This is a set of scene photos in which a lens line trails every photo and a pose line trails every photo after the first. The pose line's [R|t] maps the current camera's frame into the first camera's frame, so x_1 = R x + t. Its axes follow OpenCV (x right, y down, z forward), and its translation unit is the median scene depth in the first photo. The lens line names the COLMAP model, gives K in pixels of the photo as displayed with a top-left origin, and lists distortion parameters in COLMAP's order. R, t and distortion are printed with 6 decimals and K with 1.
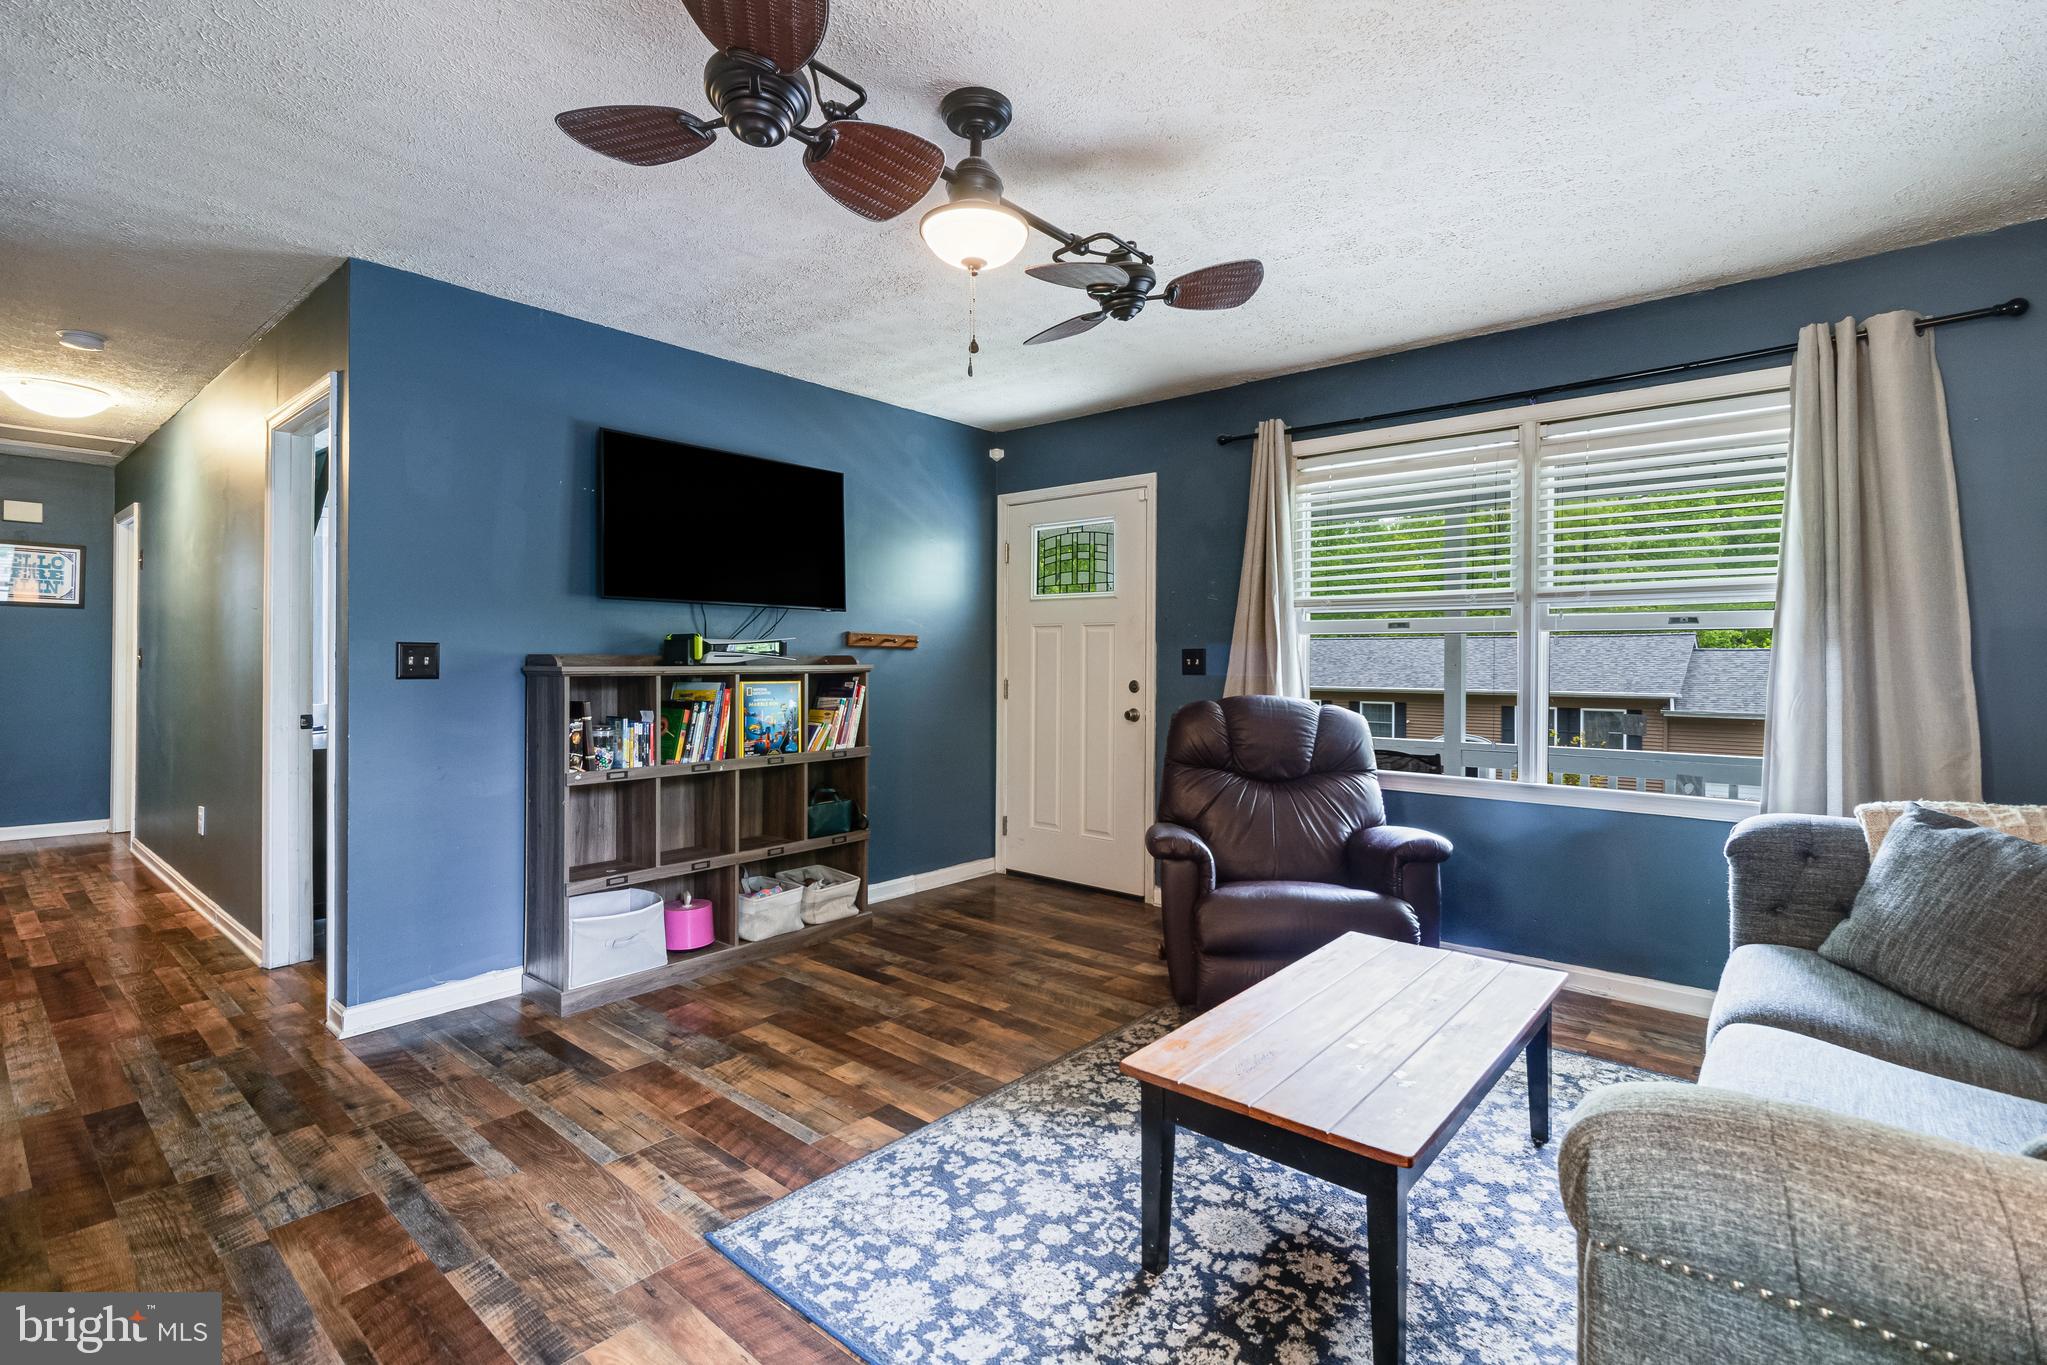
lens RADIAL K [[944.2, 0, 1030.9], [0, 944.2, 660.7], [0, 0, 1]] dist [0.000420, -0.000390]
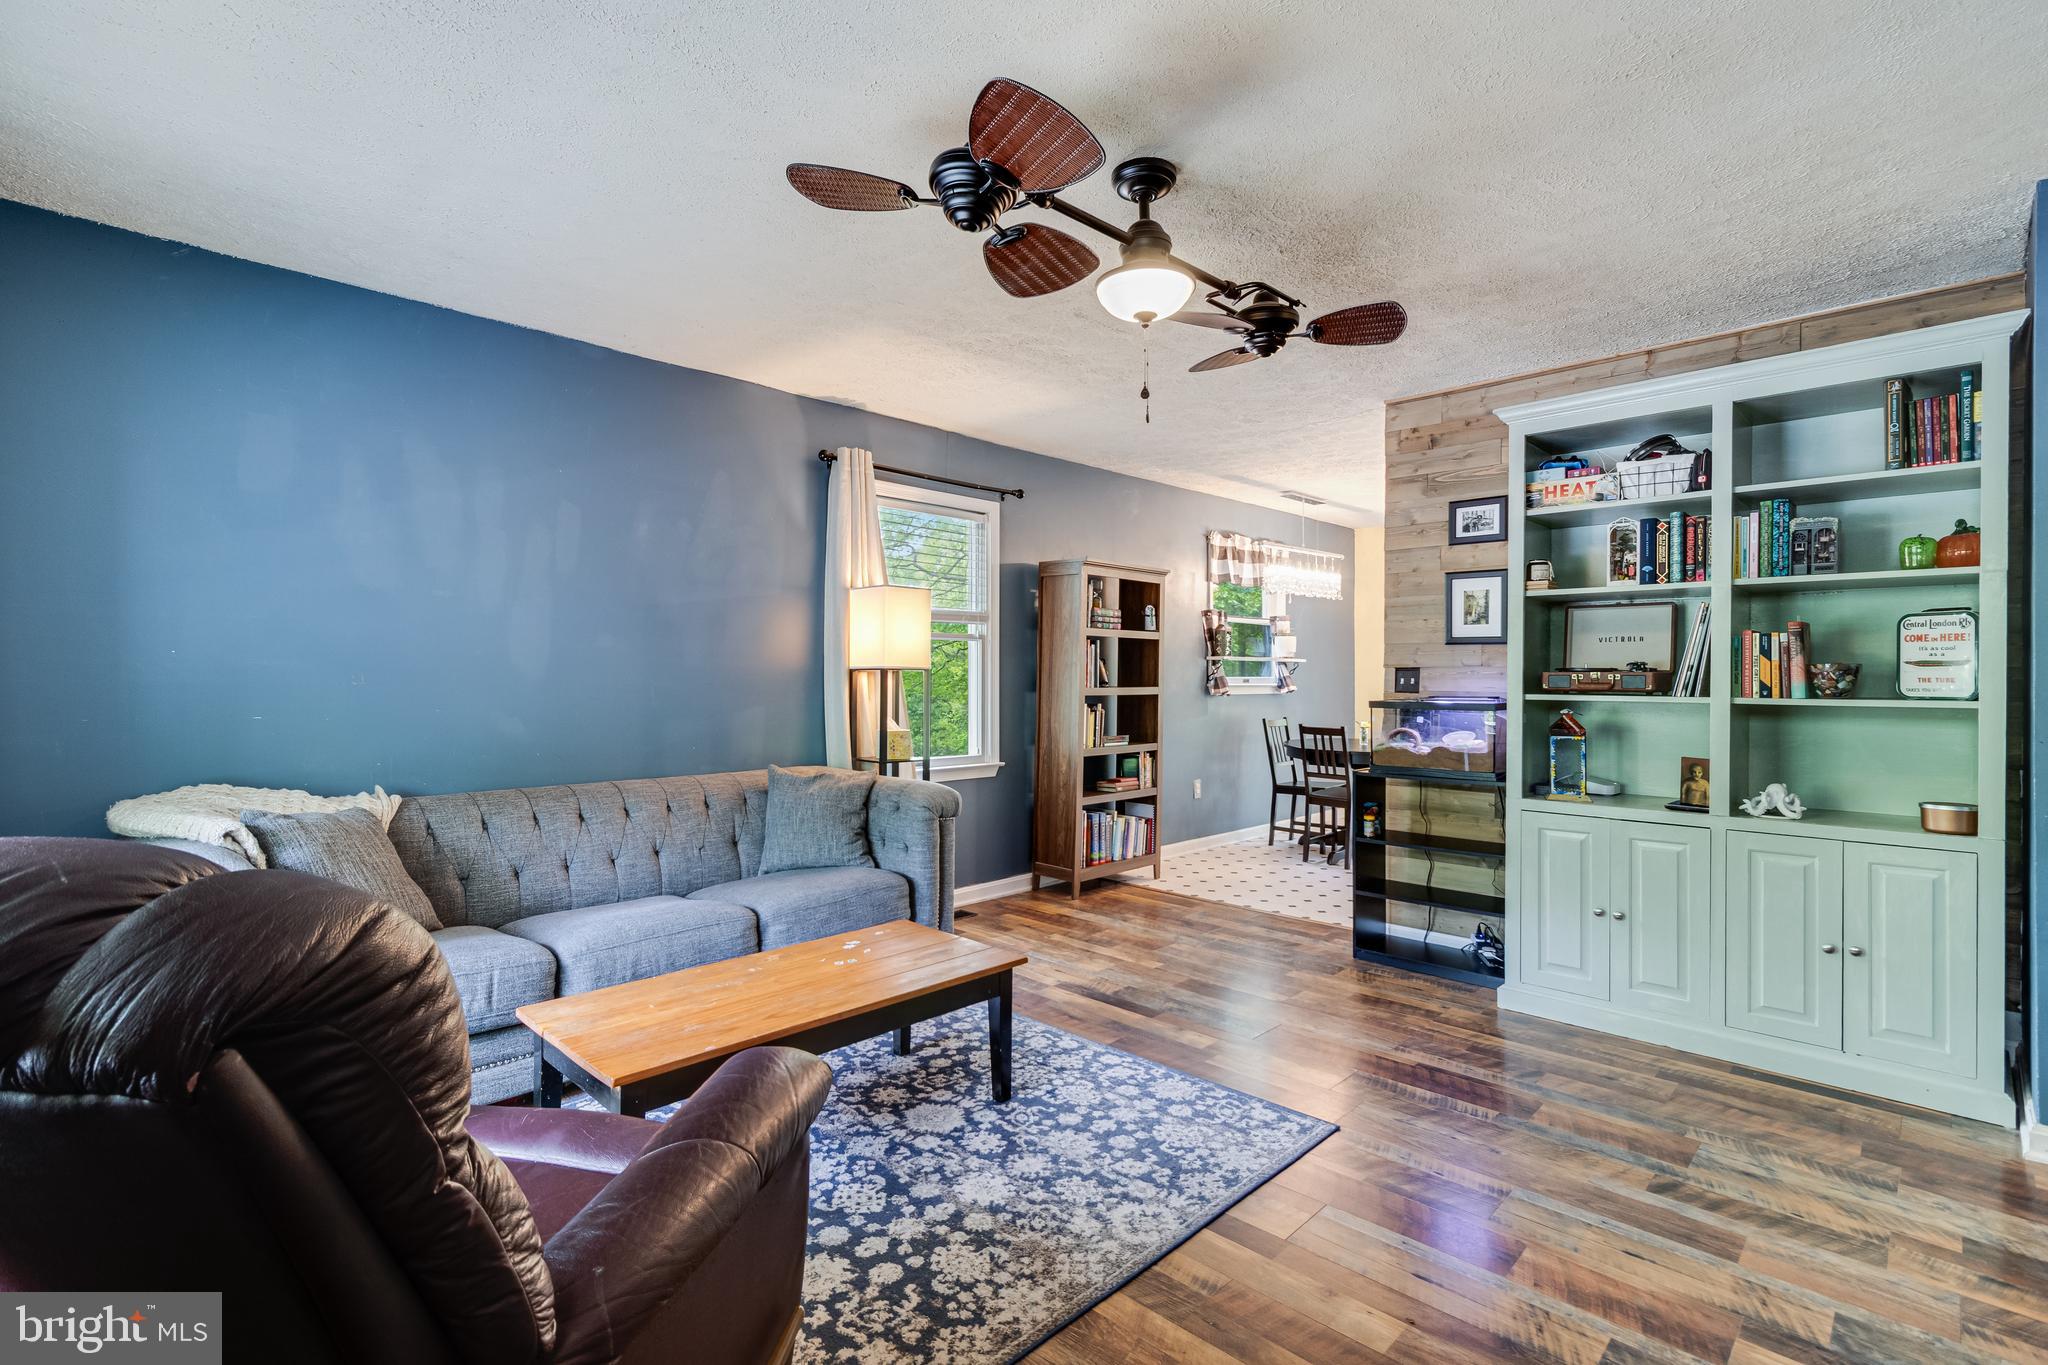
lens RADIAL K [[944.7, 0, 1033.3], [0, 944.7, 675.0], [0, 0, 1]] dist [0.000420, -0.000390]
pose [[-0.997987, -0.006486, 0.063091, -0.002560], [-0.006604, 0.999977, -0.001666, -0.002659], [-0.063079, -0.002079, -0.998006, 1.732664]]
